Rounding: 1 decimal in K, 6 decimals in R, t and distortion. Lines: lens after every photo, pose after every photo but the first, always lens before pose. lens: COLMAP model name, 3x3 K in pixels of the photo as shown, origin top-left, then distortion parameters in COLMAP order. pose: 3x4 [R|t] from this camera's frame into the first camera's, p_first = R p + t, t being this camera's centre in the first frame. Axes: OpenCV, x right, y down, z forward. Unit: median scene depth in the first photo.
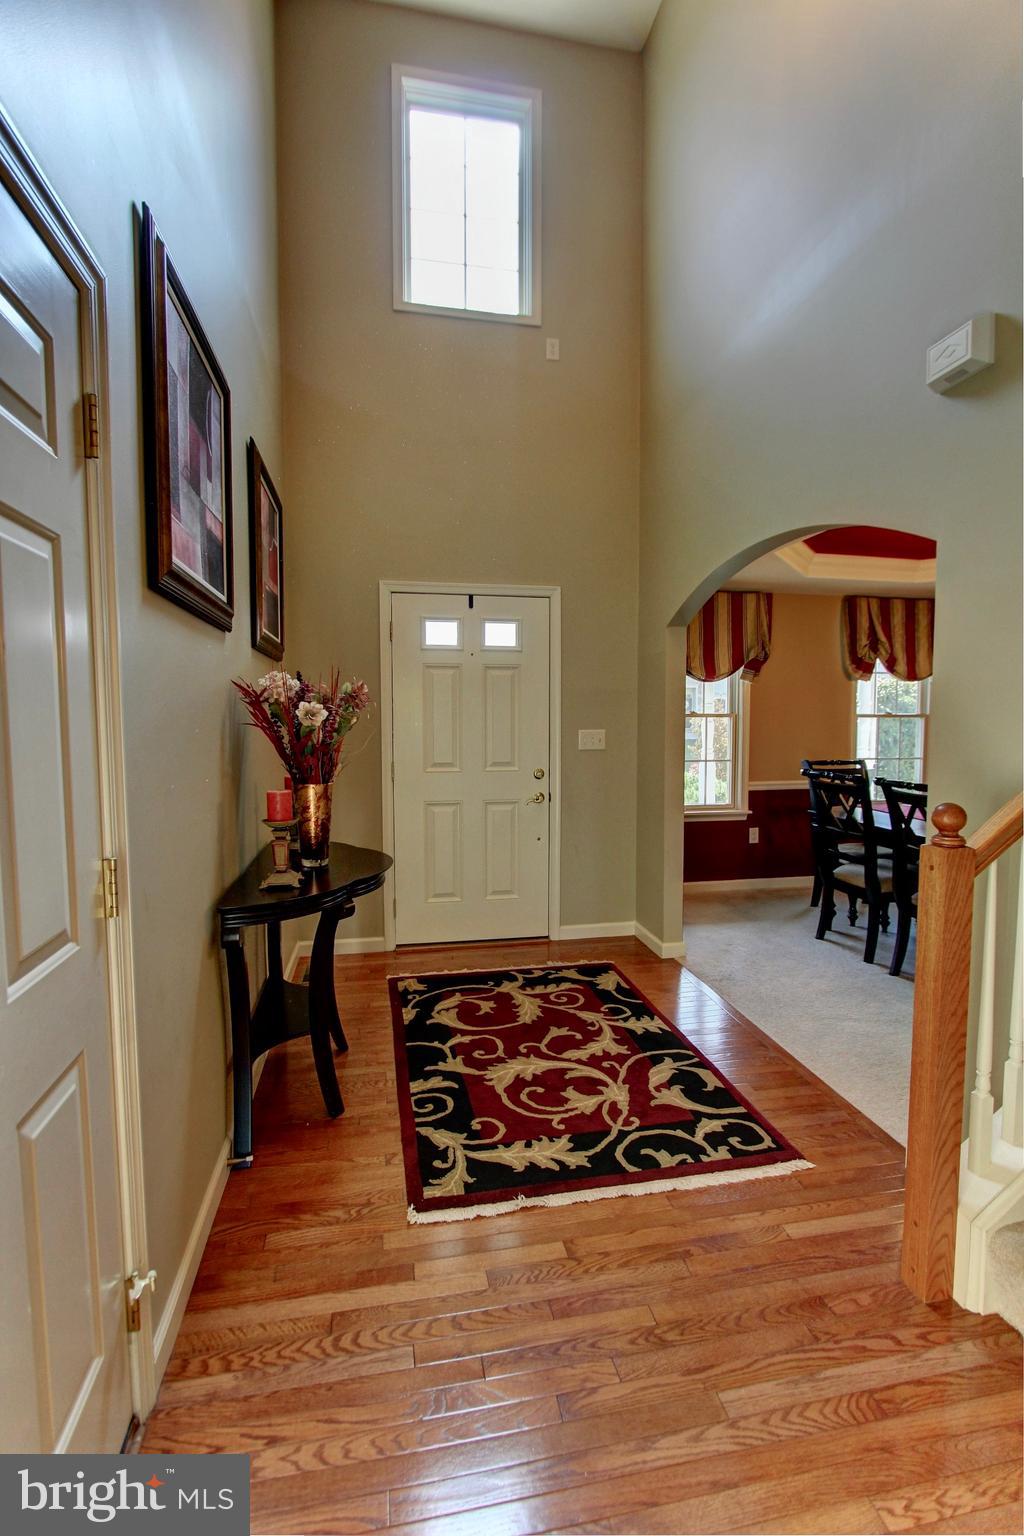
lens RADIAL K [[706.6, 0, 512.0], [0, 706.6, 768.0], [0, 0, 1]] dist [-0.012484, 0.000709]
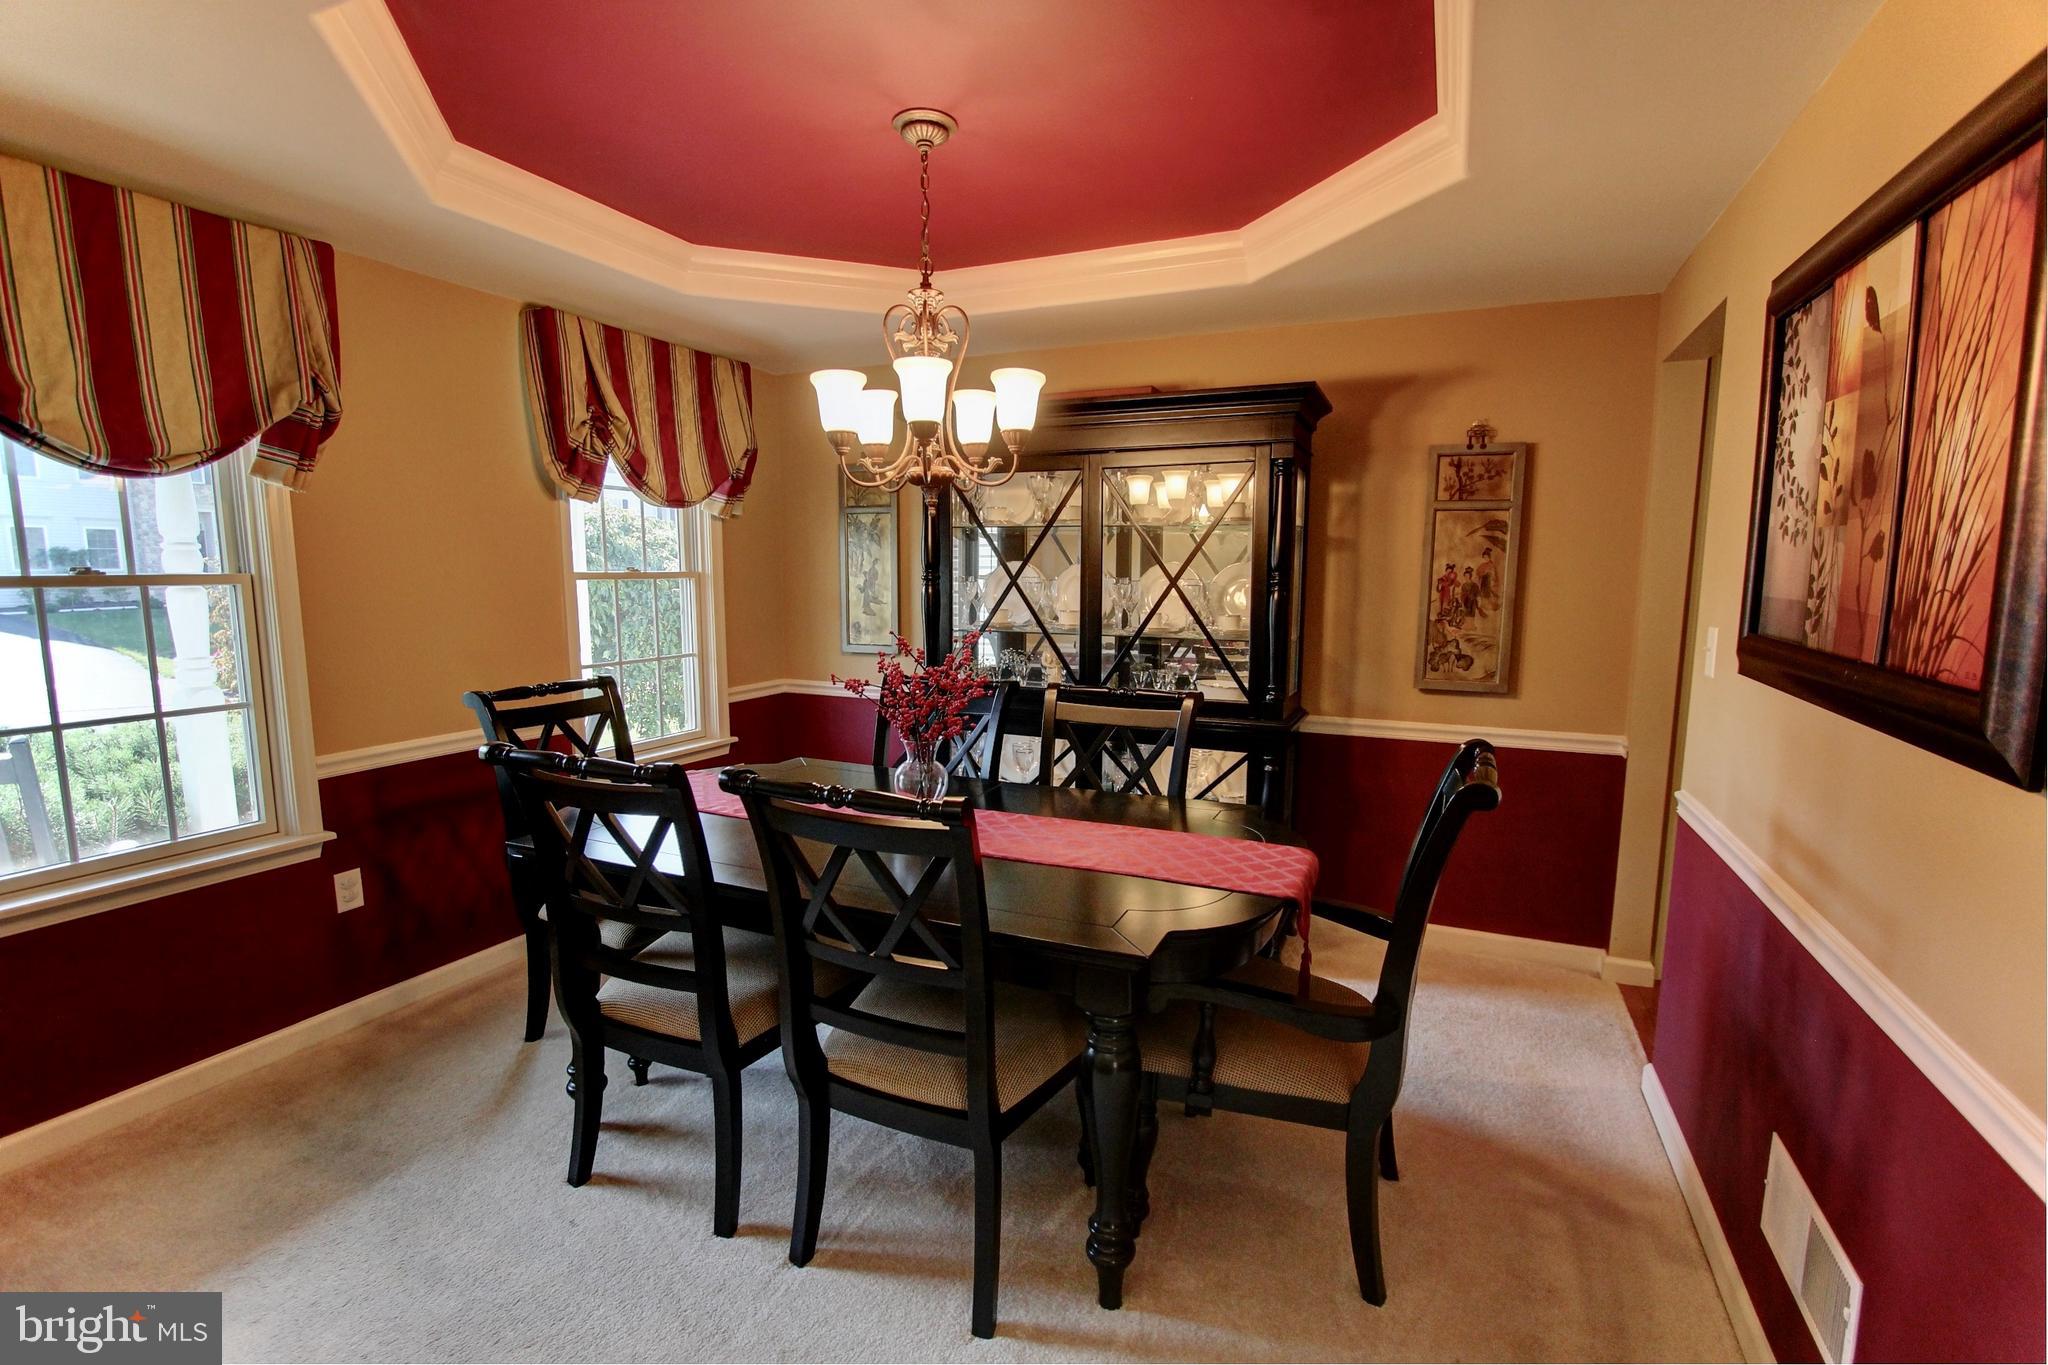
lens RADIAL K [[942.1, 0, 1028.5], [0, 942.1, 688.4], [0, 0, 1]] dist [-0.012484, 0.000709]
pose [[0.570328, -0.102259, 0.815027, 0.286427], [0.056194, 0.994753, 0.085486, -0.071749], [-0.819492, -0.002956, 0.573082, 0.773720]]
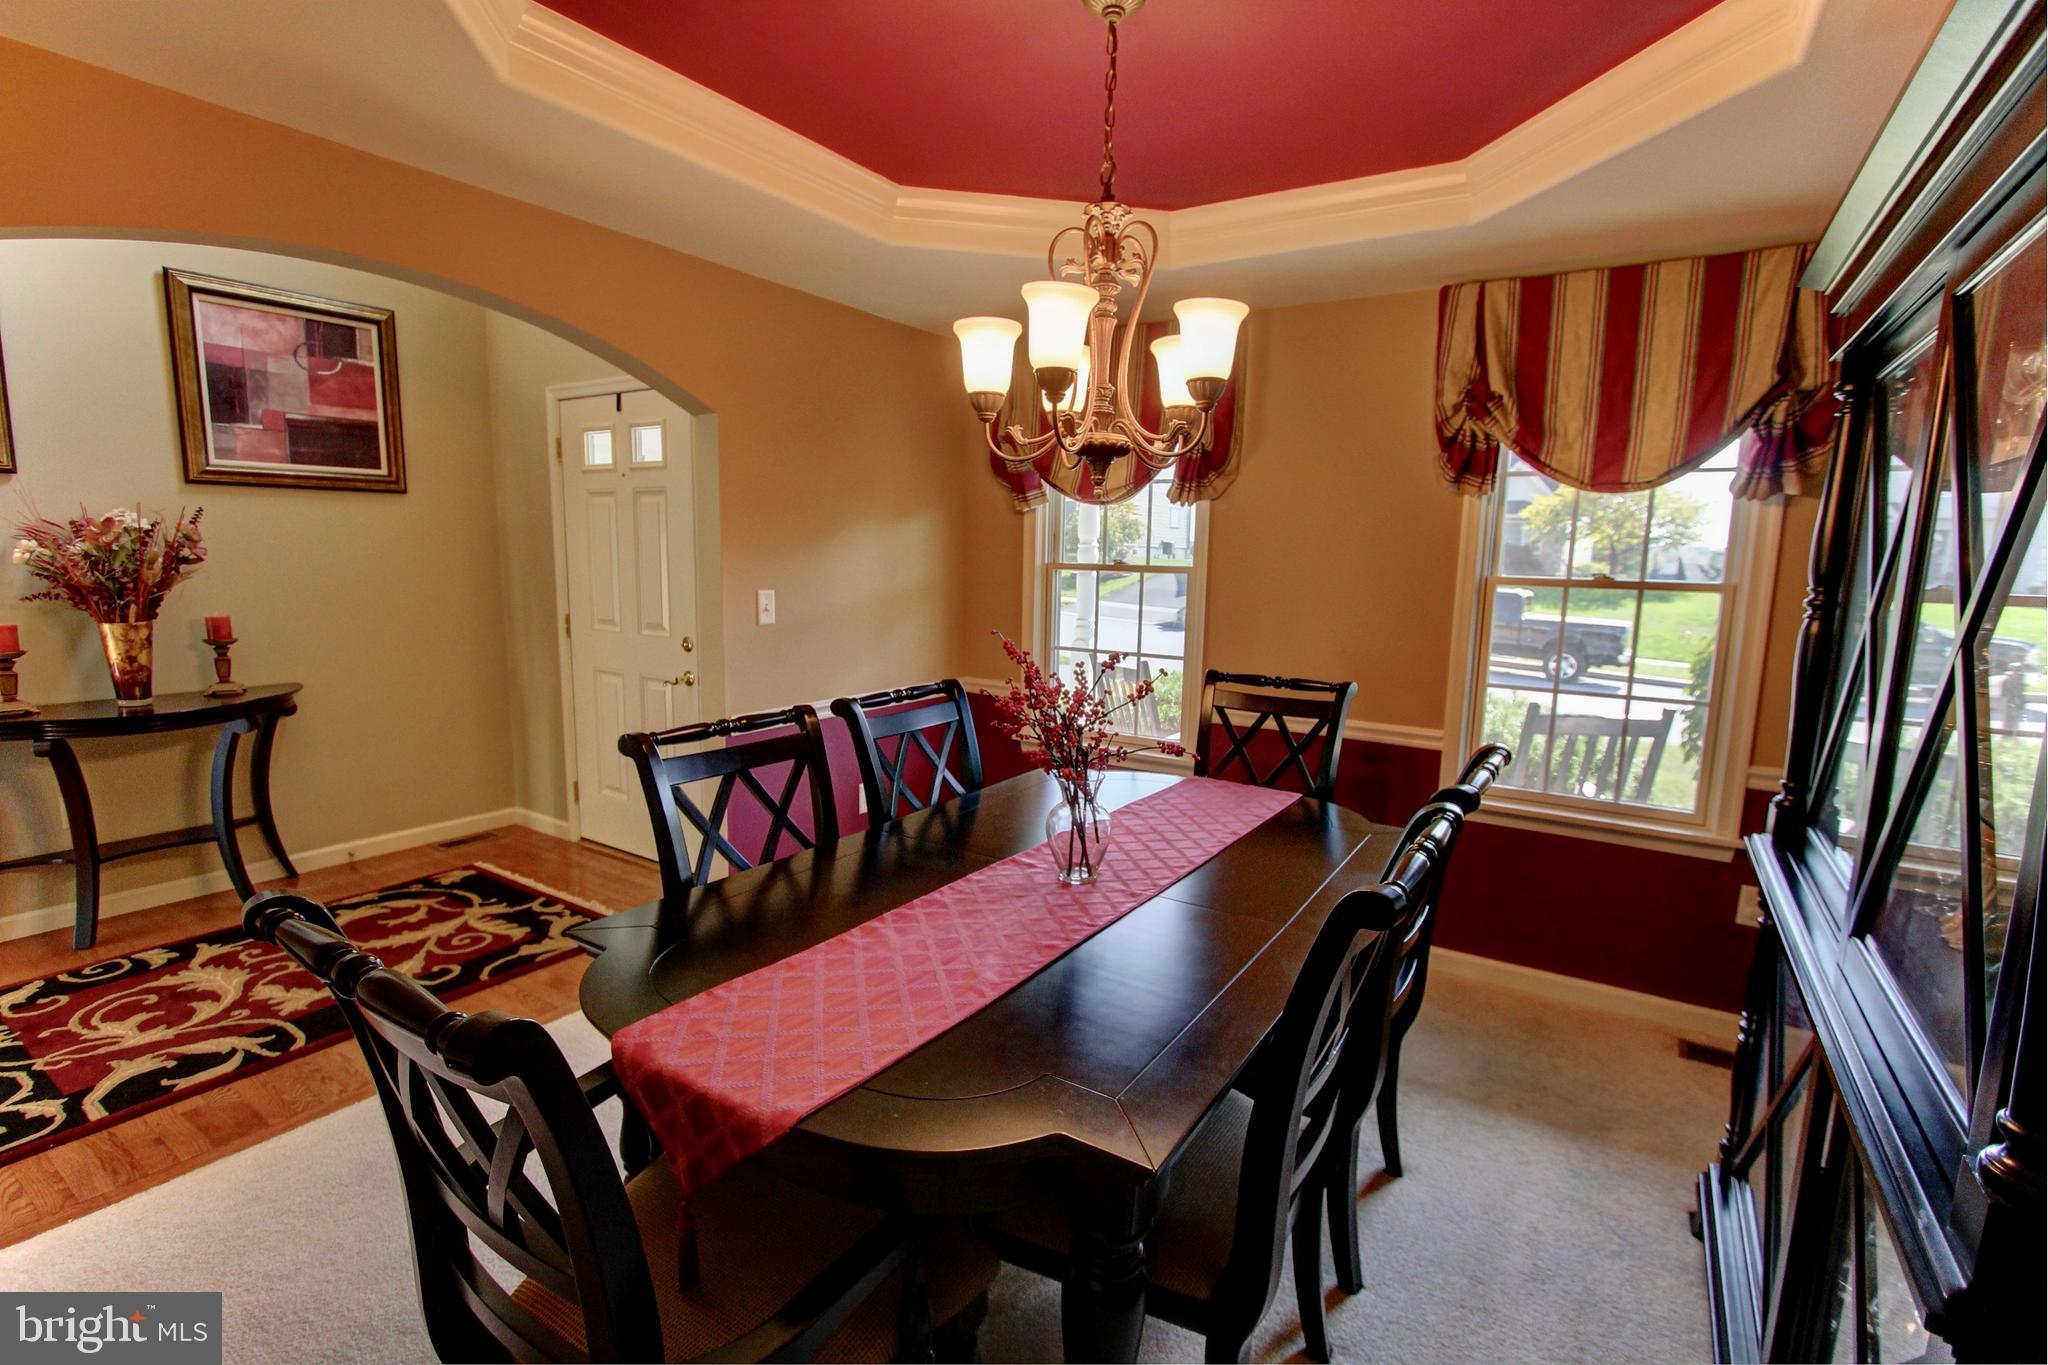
lens RADIAL K [[935.6, 0, 1014.9], [0, 935.6, 690.0], [0, 0, 1]] dist [-0.012962, 0.000820]
pose [[0.714455, 0.119225, -0.689448, 1.307498], [-0.071545, 0.992659, 0.097518, -0.086716], [0.696013, -0.020346, 0.717740, 0.808612]]
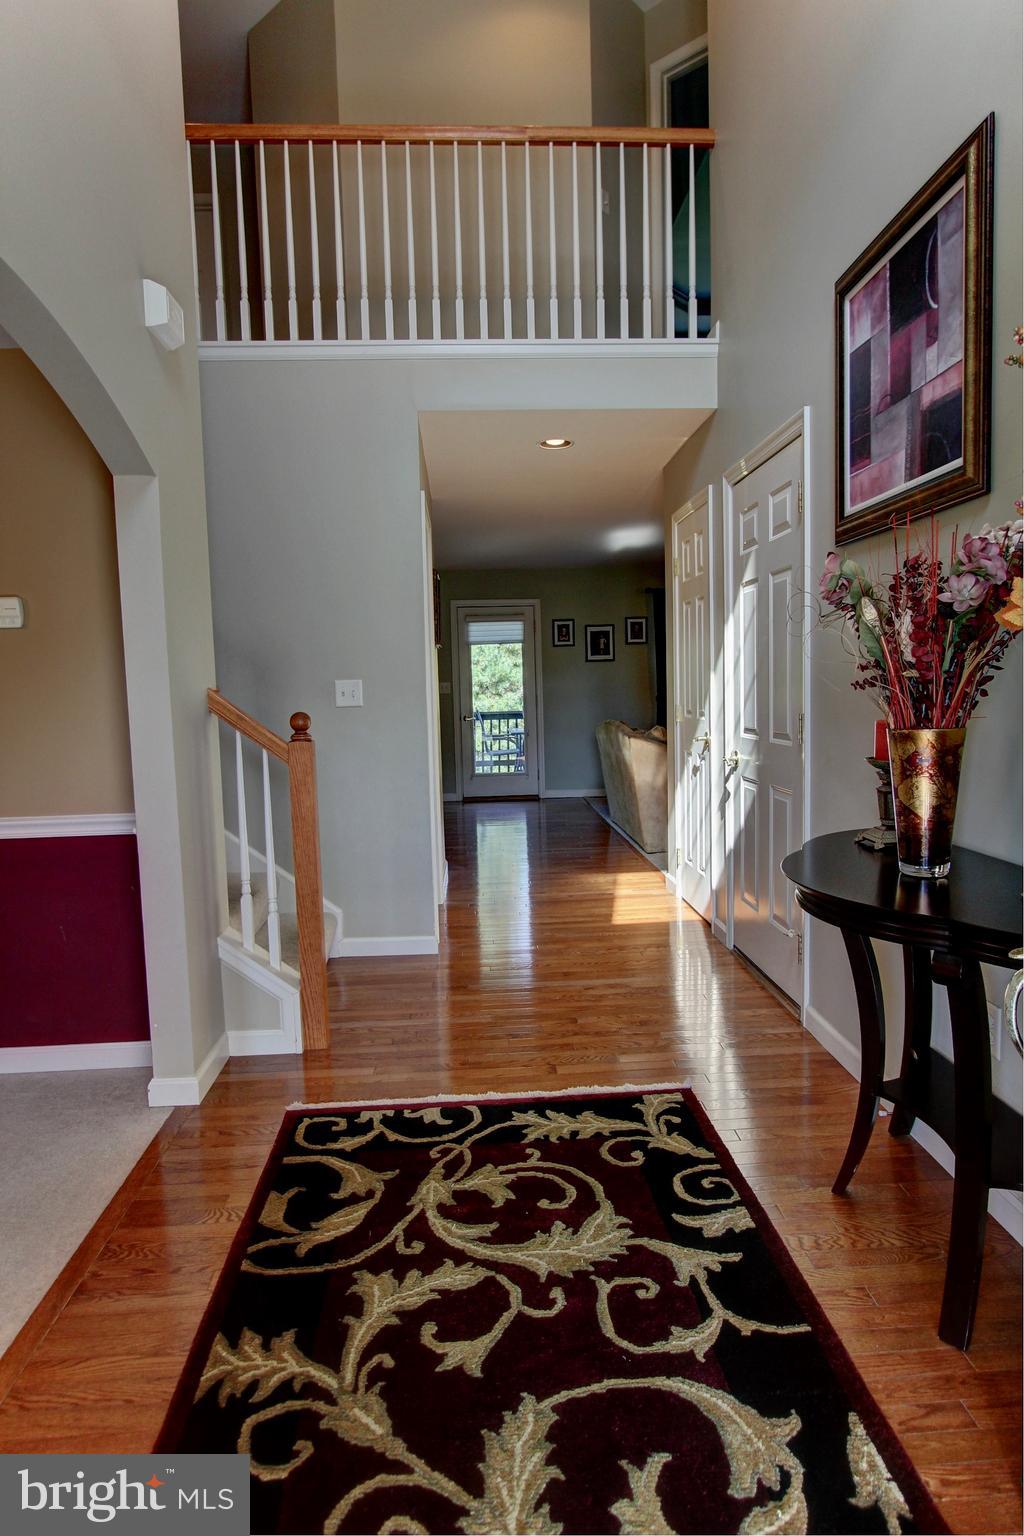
lens RADIAL K [[874.5, 0, 515.2], [0, 874.5, 767.0], [0, 0, 1]] dist [-0.003271, -0.000766]
pose [[-0.991186, 0.015496, 0.131566, -0.039909], [0.037189, 0.985747, 0.164072, -0.065862], [-0.127148, 0.167519, -0.977635, 1.495747]]
